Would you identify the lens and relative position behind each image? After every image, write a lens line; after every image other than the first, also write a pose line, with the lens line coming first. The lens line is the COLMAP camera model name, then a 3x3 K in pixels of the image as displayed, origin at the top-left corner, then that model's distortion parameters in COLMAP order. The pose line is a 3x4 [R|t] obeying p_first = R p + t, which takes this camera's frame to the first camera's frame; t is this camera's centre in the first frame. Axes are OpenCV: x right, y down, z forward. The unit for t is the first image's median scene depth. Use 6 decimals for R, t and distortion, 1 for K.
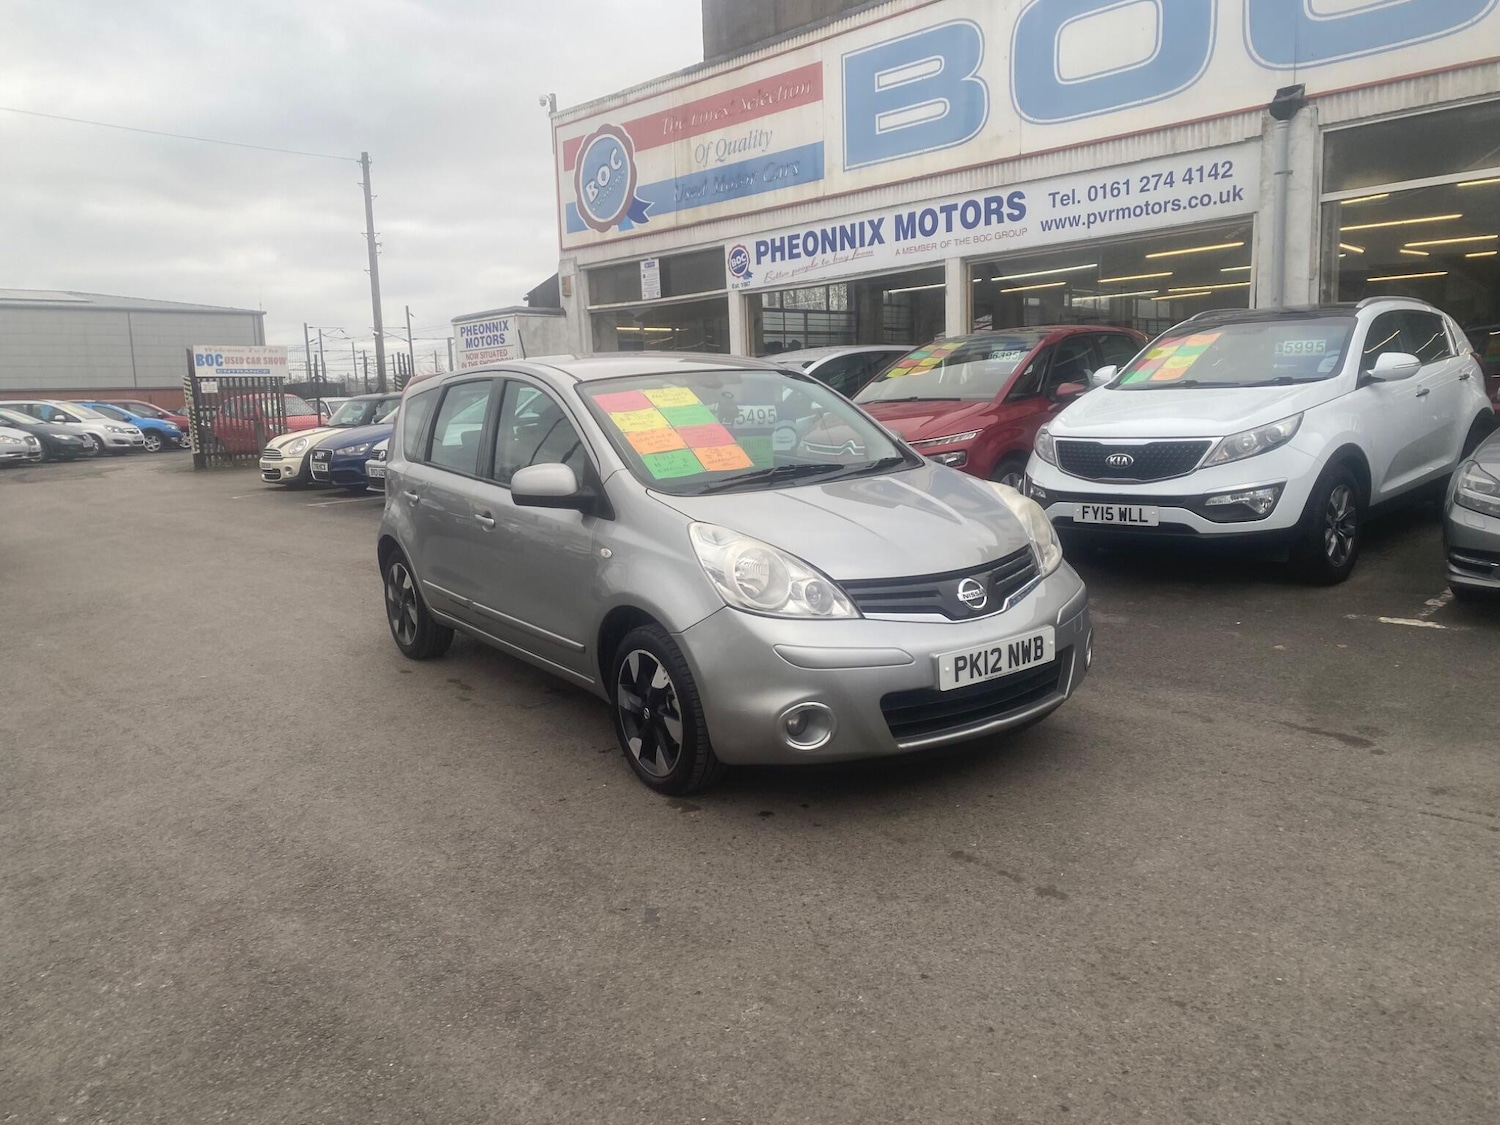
lens RADIAL K [[1141.1, 0, 742.0], [0, 1141.1, 550.6], [0, 0, 1]] dist [0.025279, -0.022100]
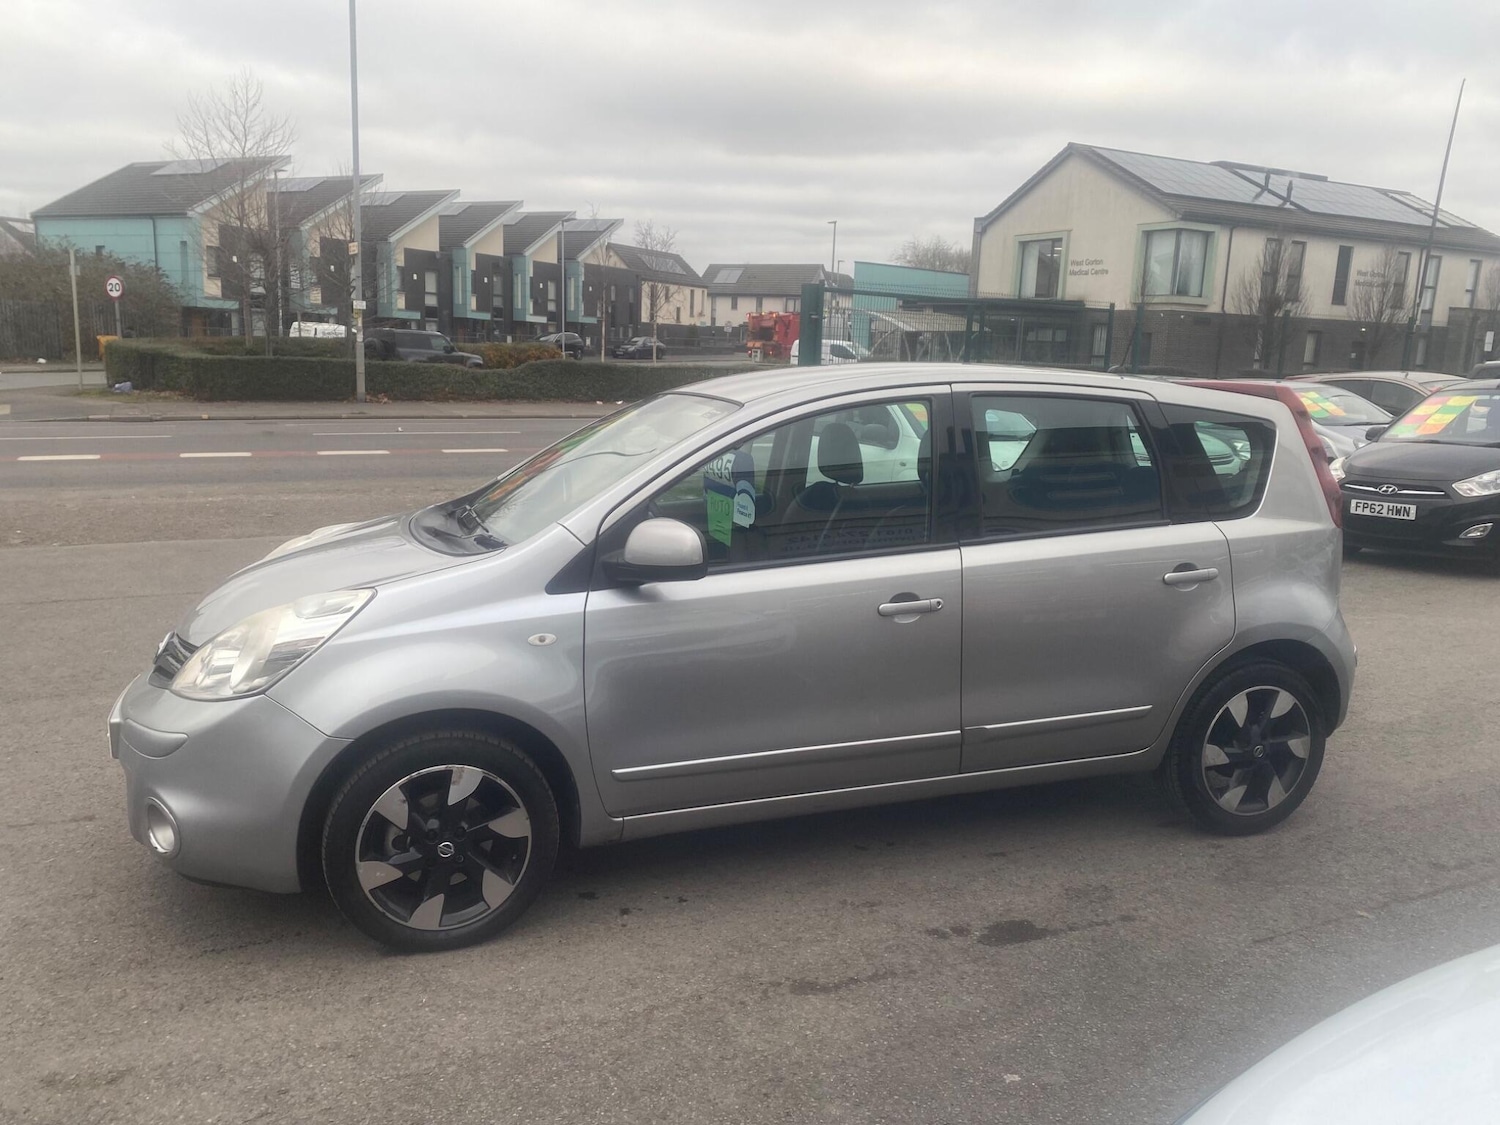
lens RADIAL K [[1138.7, 0, 736.8], [0, 1138.7, 561.5], [0, 0, 1]] dist [0.026257, -0.021466]
pose [[-0.283347, 0.208196, -0.936146, 0.611966], [-0.148023, 0.954959, 0.257183, -0.222496], [0.947525, 0.211443, -0.239767, 1.092377]]
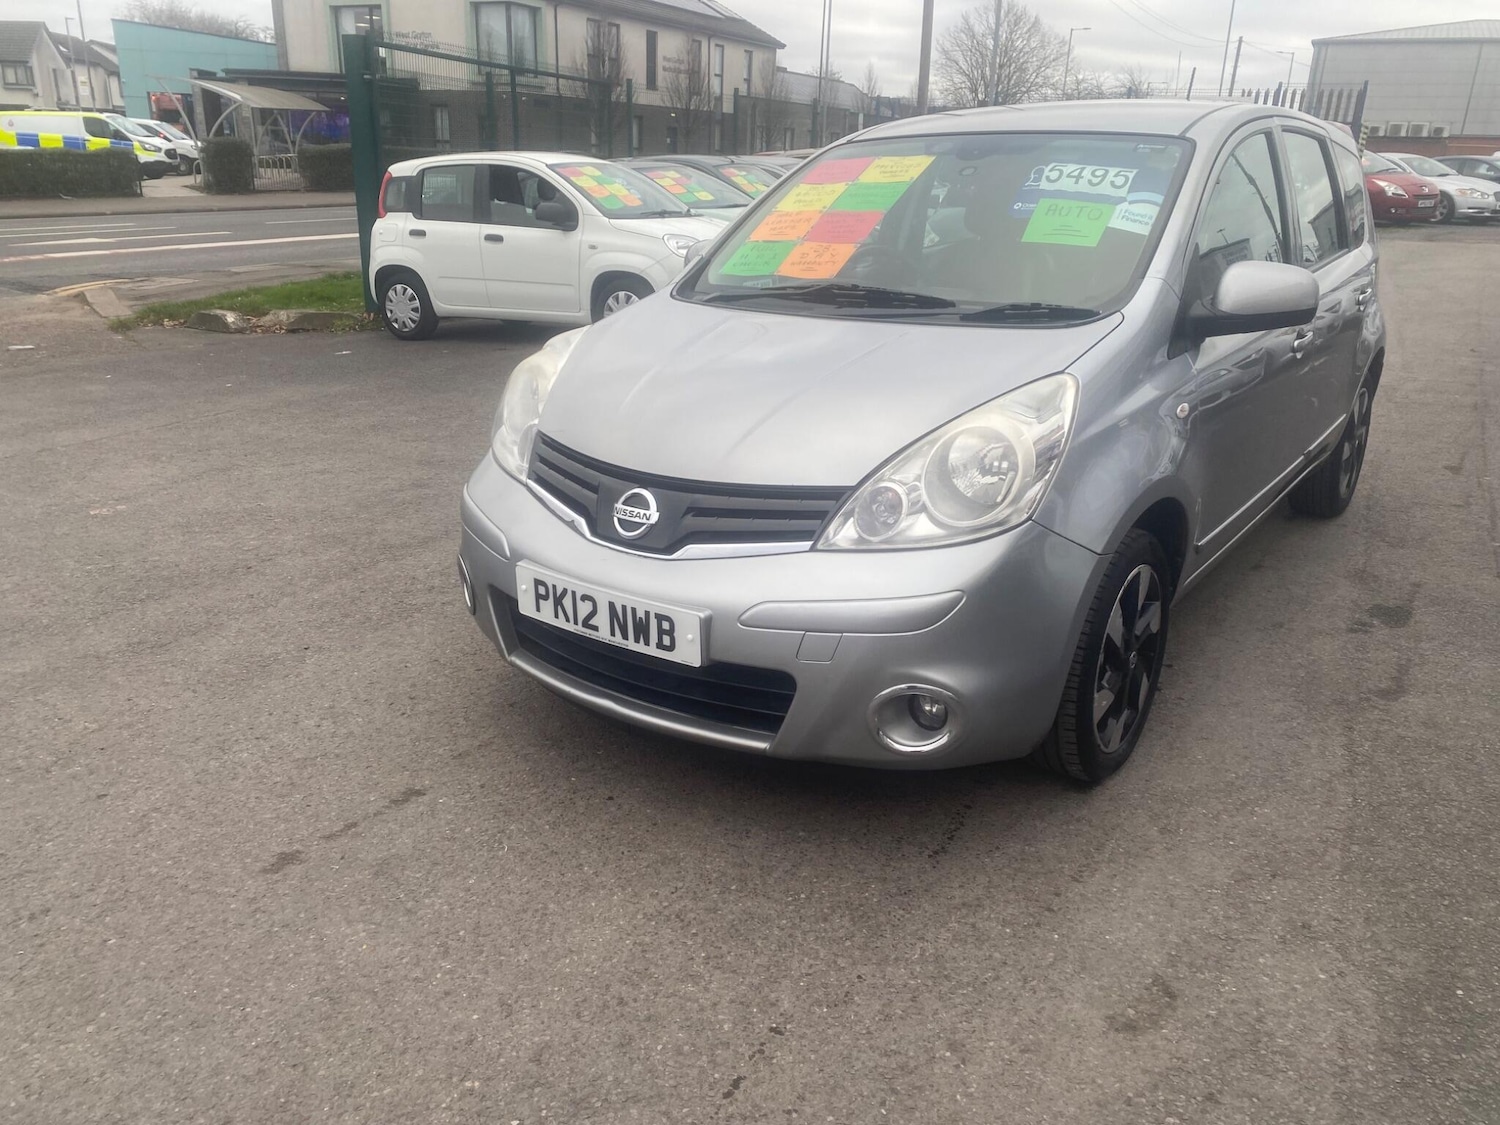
lens RADIAL K [[1138.7, 0, 760.3], [0, 1138.7, 576.8], [0, 0, 1]] dist [0.026257, -0.021466]
pose [[0.321246, 0.370819, -0.871375, 0.530711], [-0.164918, 0.927993, 0.334113, -0.102800], [0.932525, 0.036373, 0.359269, 0.555267]]
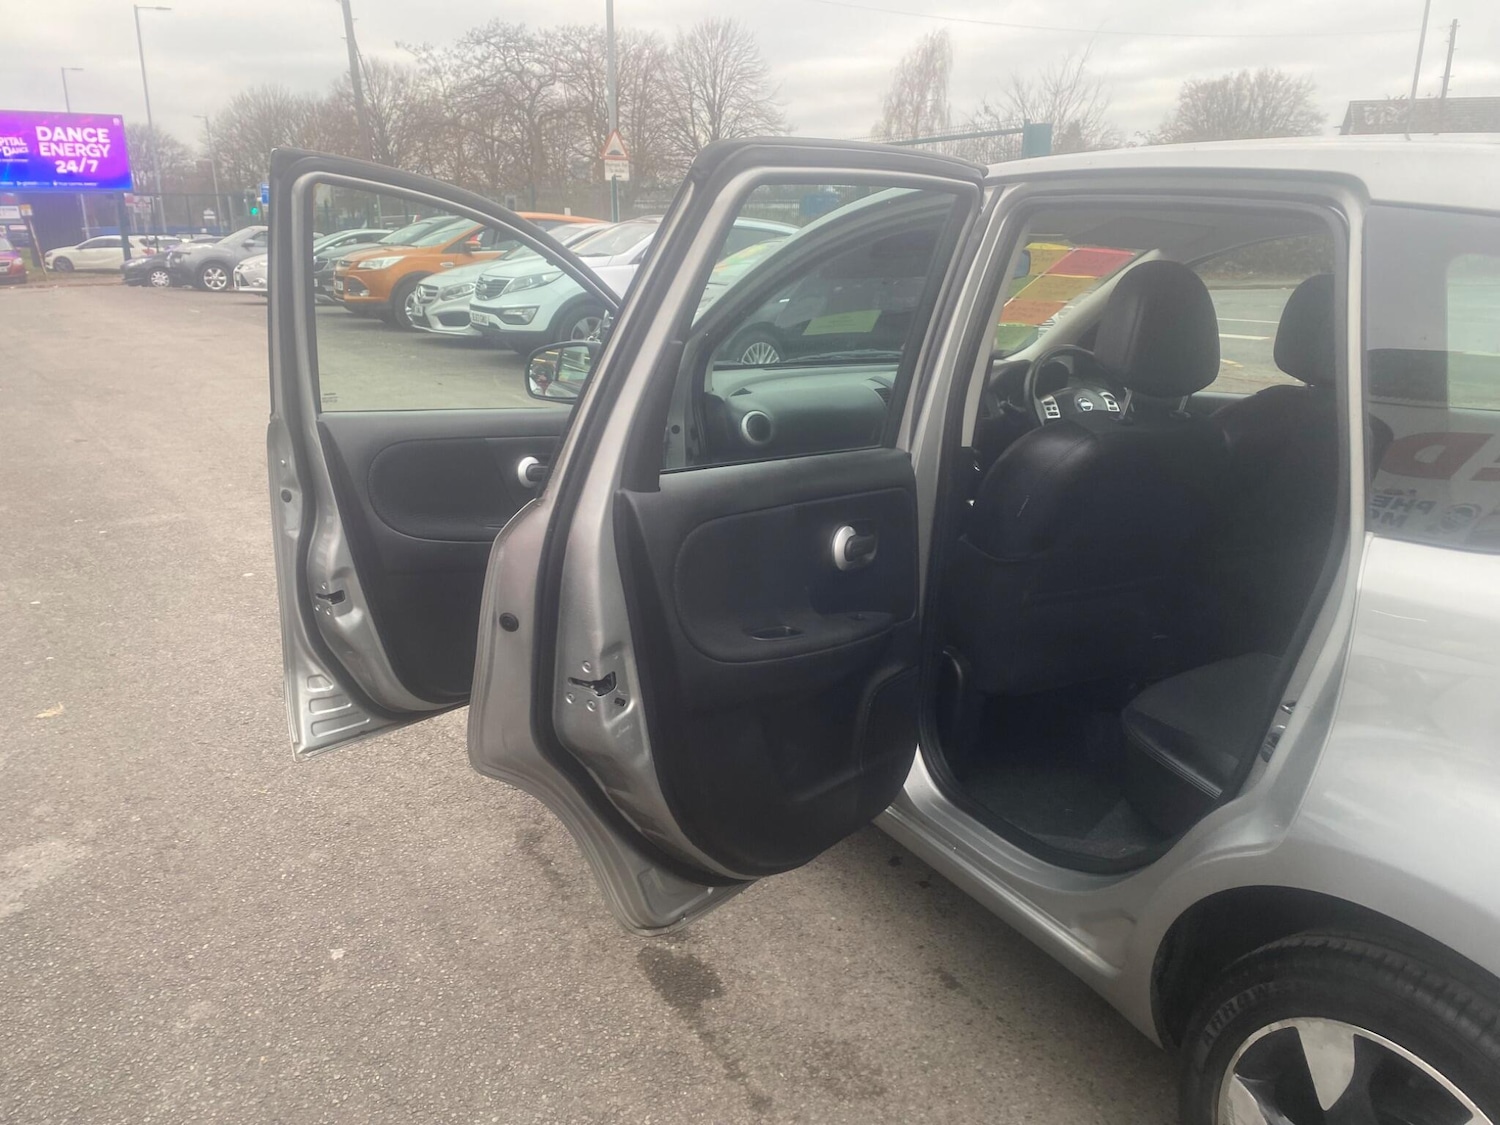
lens RADIAL K [[1138.7, 0, 737.1], [0, 1138.7, 543.6], [0, 0, 1]] dist [0.026257, -0.021466]
pose [[-0.991030, 0.002725, 0.133610, 0.013785], [0.055133, 0.919079, 0.390198, -0.213954], [-0.121735, 0.394064, -0.910985, 1.421819]]
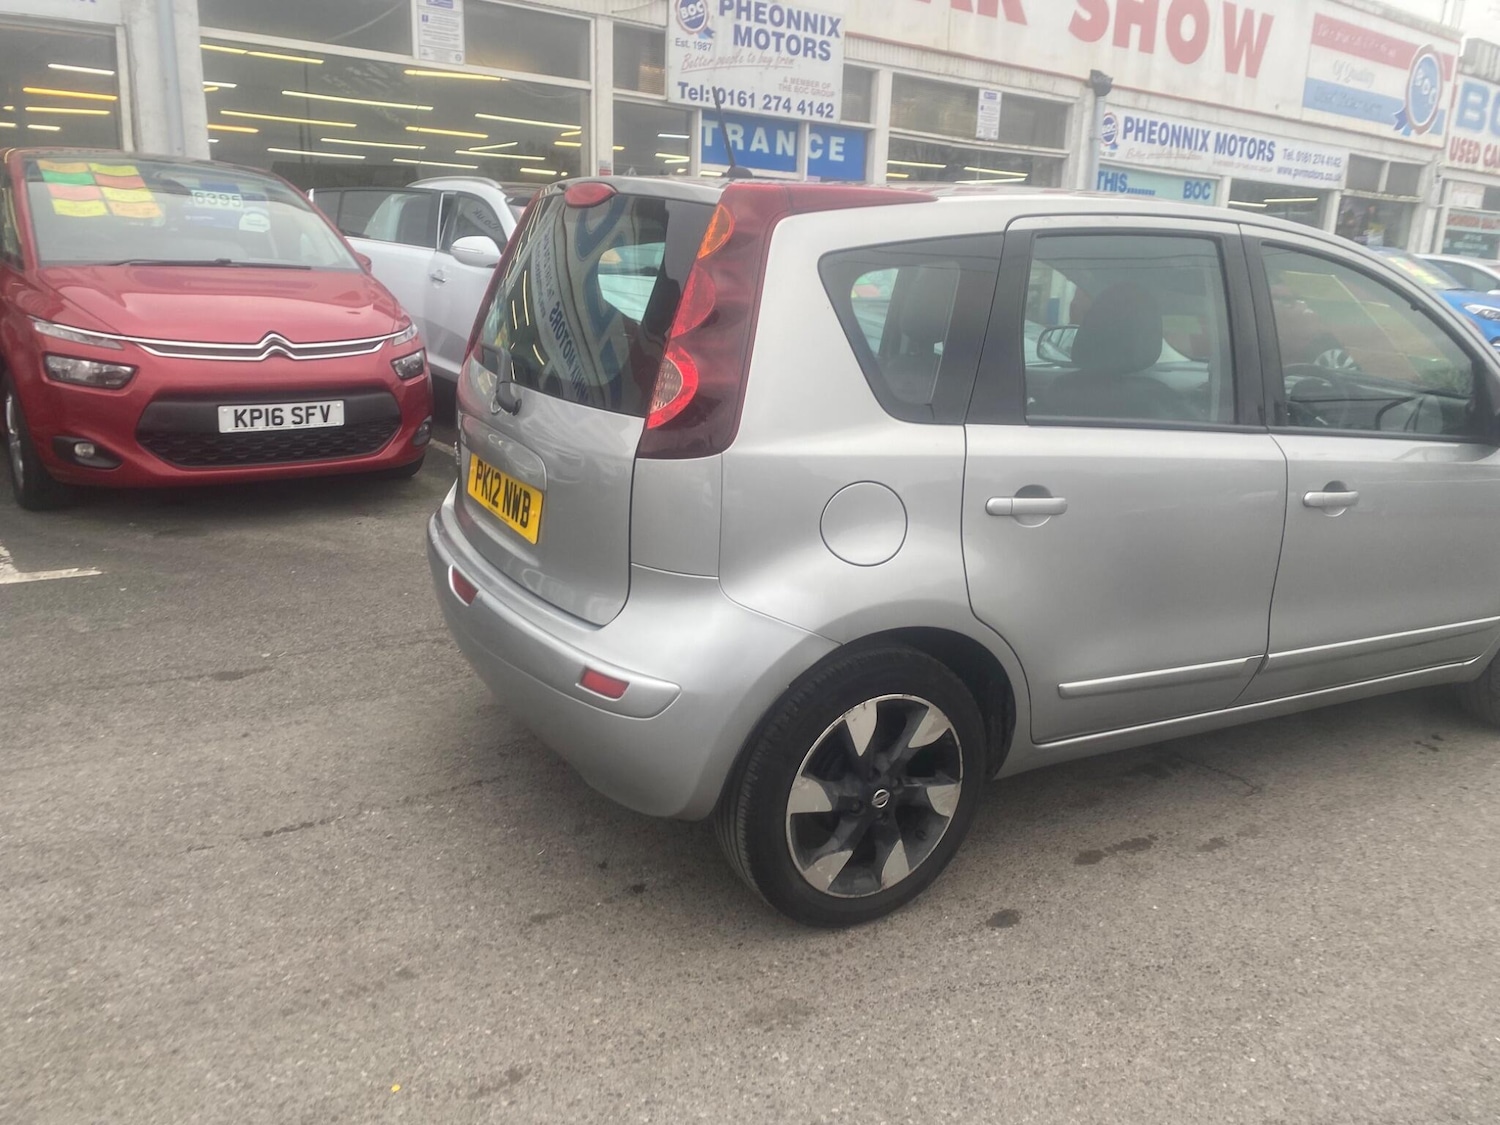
lens RADIAL K [[1138.7, 0, 768.1], [0, 1138.7, 548.6], [0, 0, 1]] dist [0.026257, -0.021466]
pose [[0.086210, -0.201259, 0.975737, -0.714550], [0.094216, 0.976641, 0.193121, -0.122403], [-0.991812, 0.075281, 0.103158, 1.073677]]
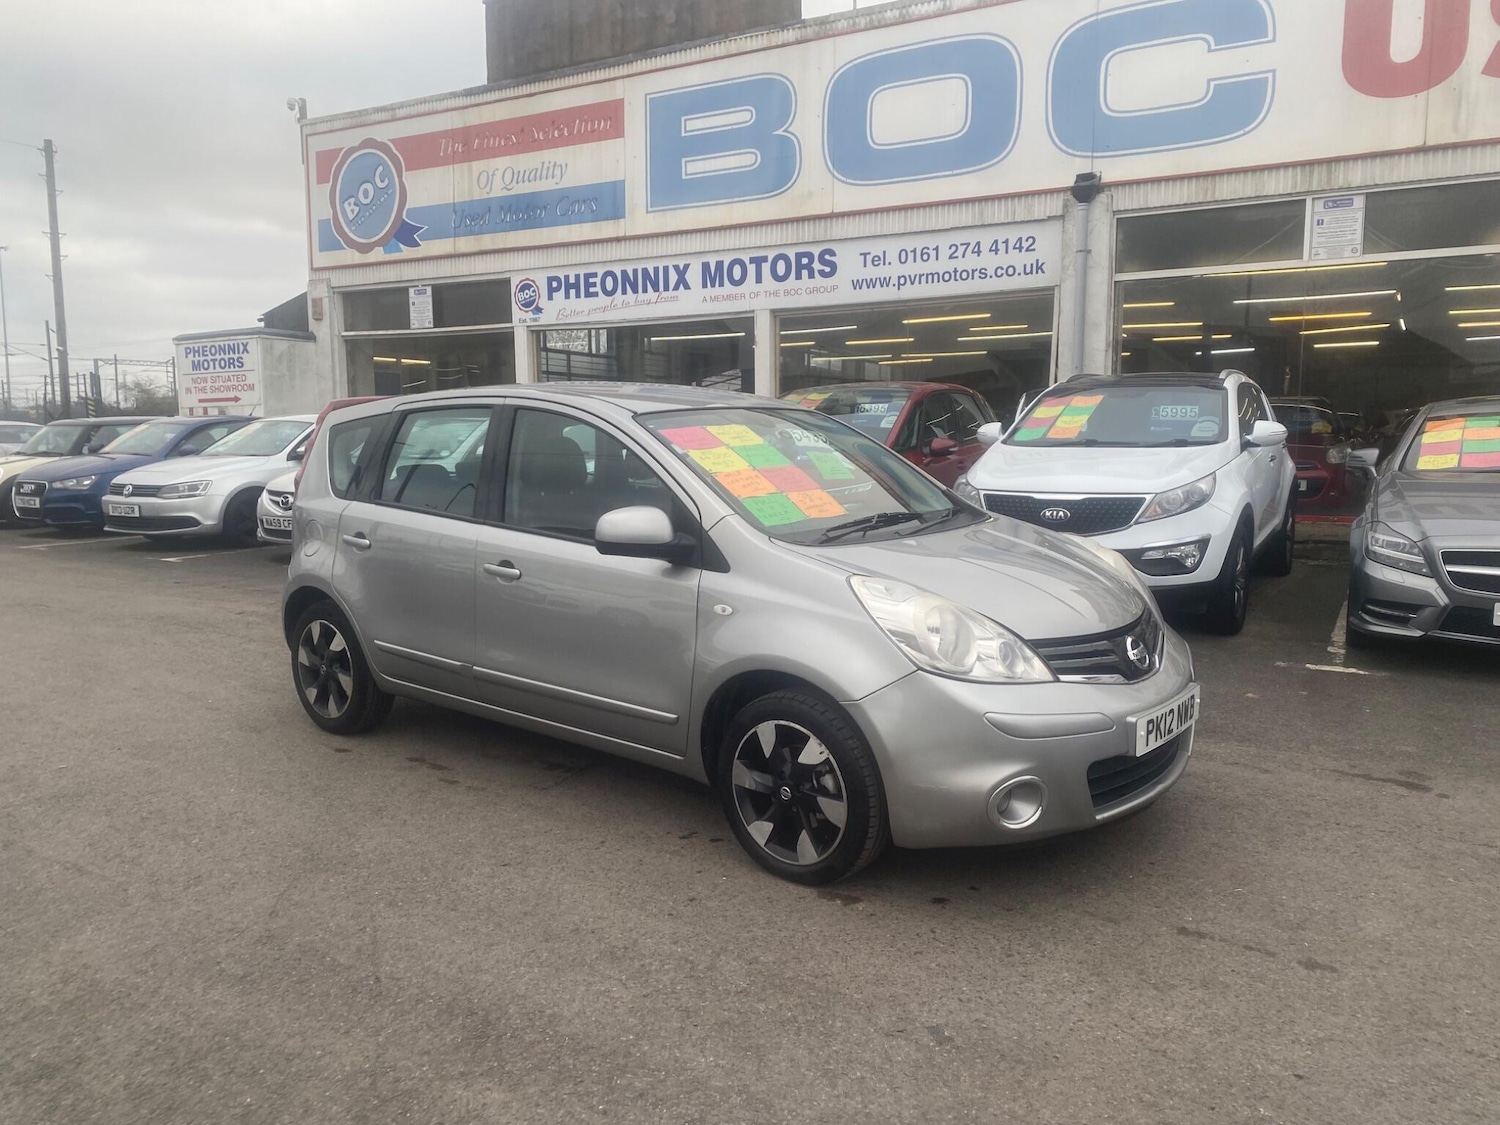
lens RADIAL K [[1141.1, 0, 764.0], [0, 1141.1, 572.3], [0, 0, 1]] dist [0.025279, -0.022100]
pose [[0.959695, 0.005085, 0.280998, -0.243738], [0.001264, 0.999748, -0.022407, -0.005333], [-0.281041, 0.021859, 0.959447, 0.109932]]
